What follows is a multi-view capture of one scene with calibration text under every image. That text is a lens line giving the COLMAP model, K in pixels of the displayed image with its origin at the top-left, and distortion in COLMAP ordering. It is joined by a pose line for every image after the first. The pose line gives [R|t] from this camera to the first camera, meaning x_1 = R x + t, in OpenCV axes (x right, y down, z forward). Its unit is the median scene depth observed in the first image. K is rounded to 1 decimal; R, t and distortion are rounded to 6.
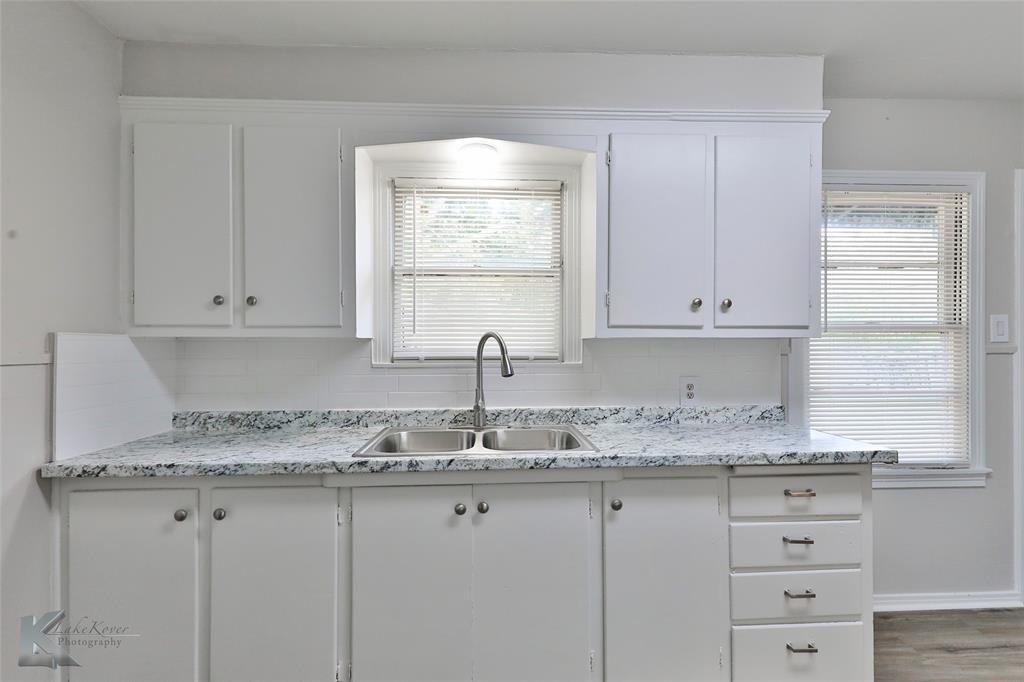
lens RADIAL K [[484.8, 0, 506.3], [0, 484.8, 341.4], [0, 0, 1]] dist [0.020519, -0.010386]
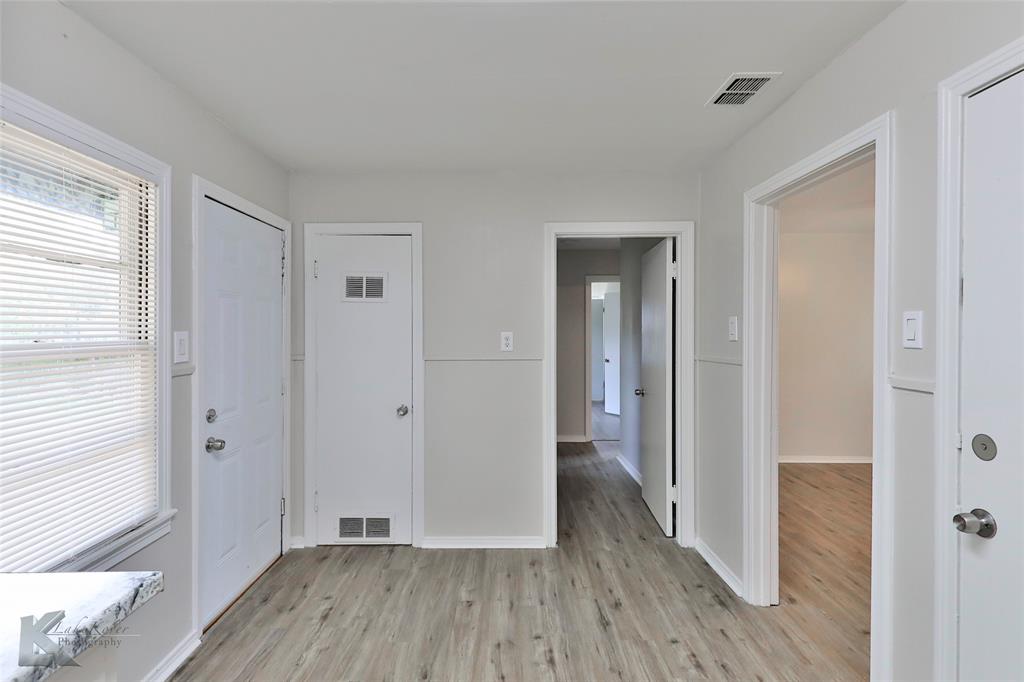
lens RADIAL K [[500.6, 0, 510.3], [0, 500.6, 332.9], [0, 0, 1]] dist [0.009612, -0.000735]
pose [[0.039661, -0.006725, 0.999191, 0.129676], [-0.006616, 0.999954, 0.006993, -0.068662], [-0.999191, -0.006888, 0.039614, 0.399935]]
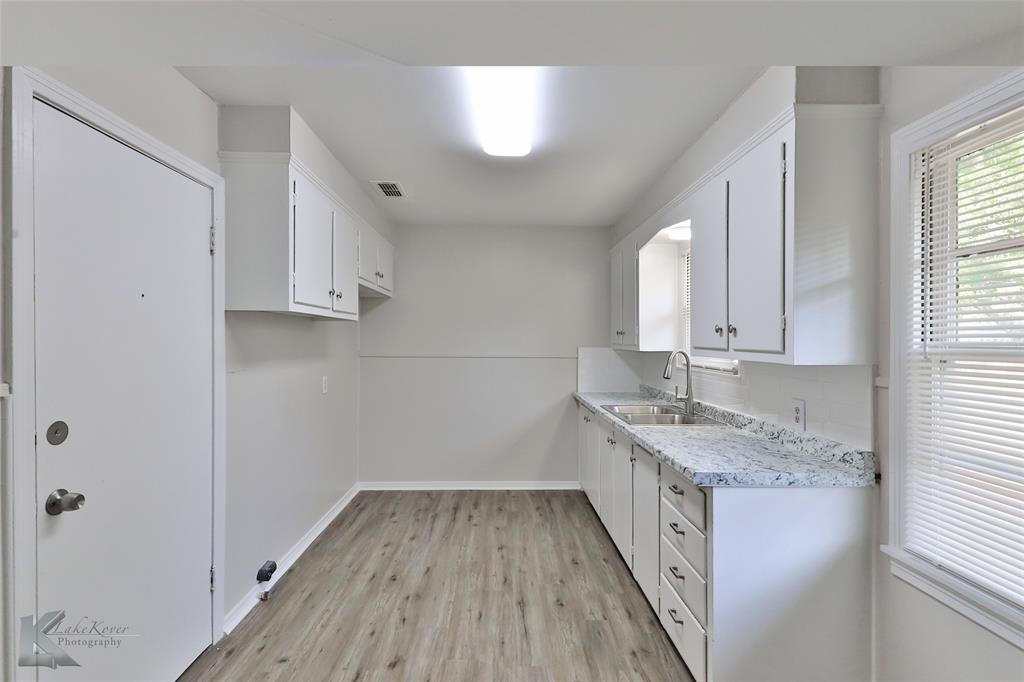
lens RADIAL K [[484.8, 0, 506.3], [0, 484.8, 341.4], [0, 0, 1]] dist [0.020519, -0.010386]
pose [[-0.025937, 0.005288, -0.999650, 1.407077], [0.004551, 0.999976, 0.005172, -0.051928], [0.999653, -0.004415, -0.025961, 0.469393]]
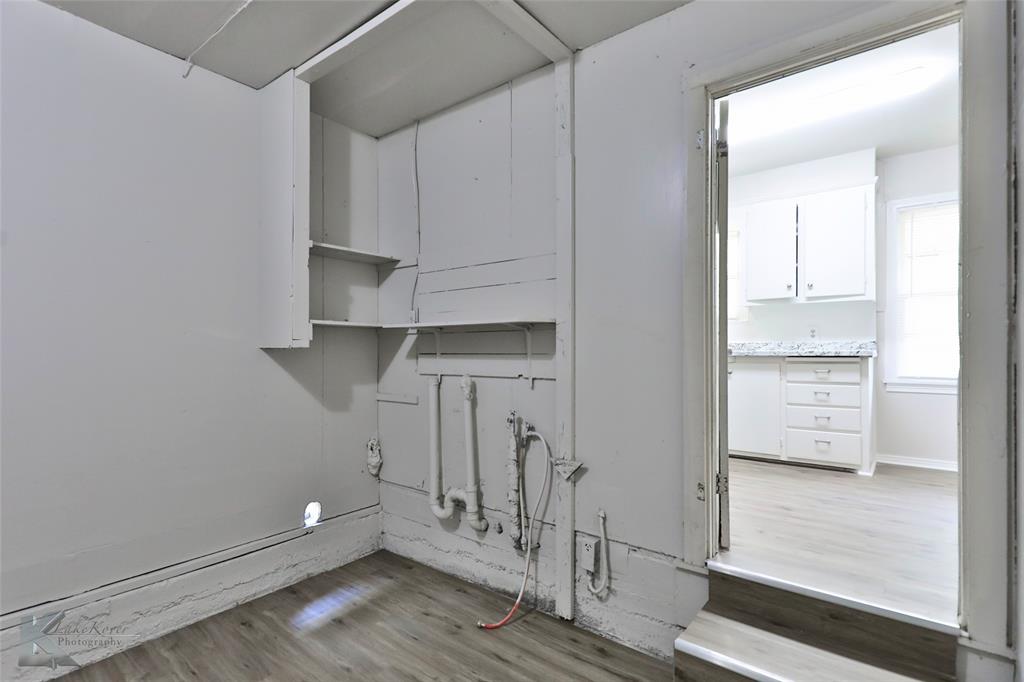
lens RADIAL K [[493.3, 0, 483.3], [0, 493.3, 347.9], [0, 0, 1]] dist [0.002460, -0.010109]
pose [[0.730336, 0.001890, -0.683086, 0.770468], [0.004892, 0.999956, 0.007998, 0.140315], [0.683071, -0.009183, 0.730295, -1.265217]]
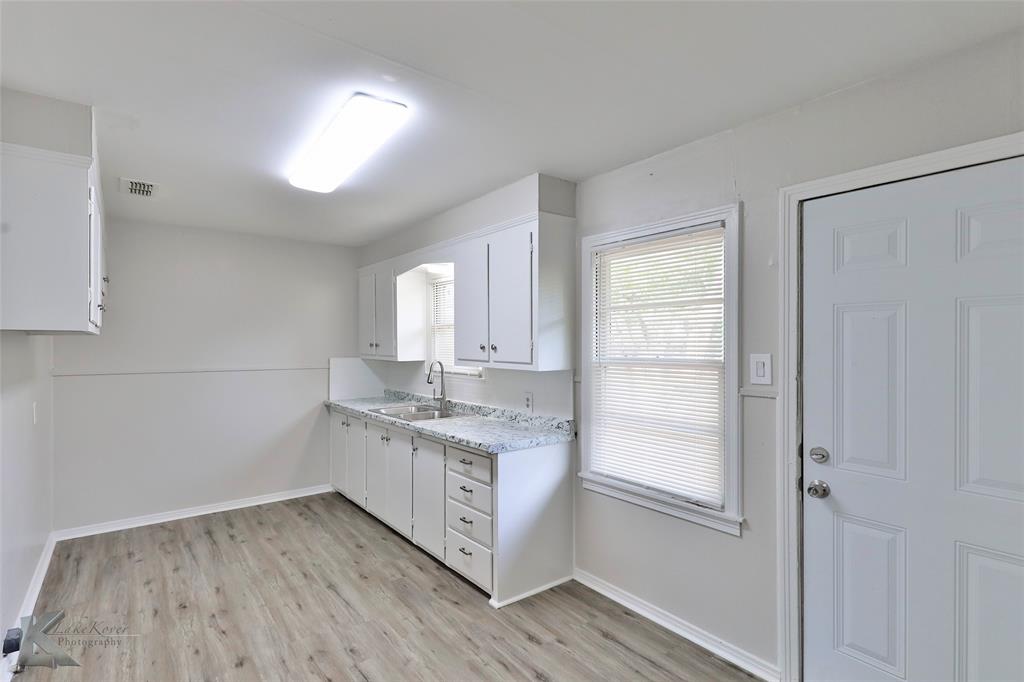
lens RADIAL K [[496.9, 0, 498.5], [0, 496.9, 344.3], [0, 0, 1]] dist [0.014755, -0.000893]
pose [[0.561625, 0.002891, -0.827387, 1.630475], [0.006733, 0.999945, 0.008064, -0.089800], [0.827365, -0.010100, 0.561574, 0.089324]]
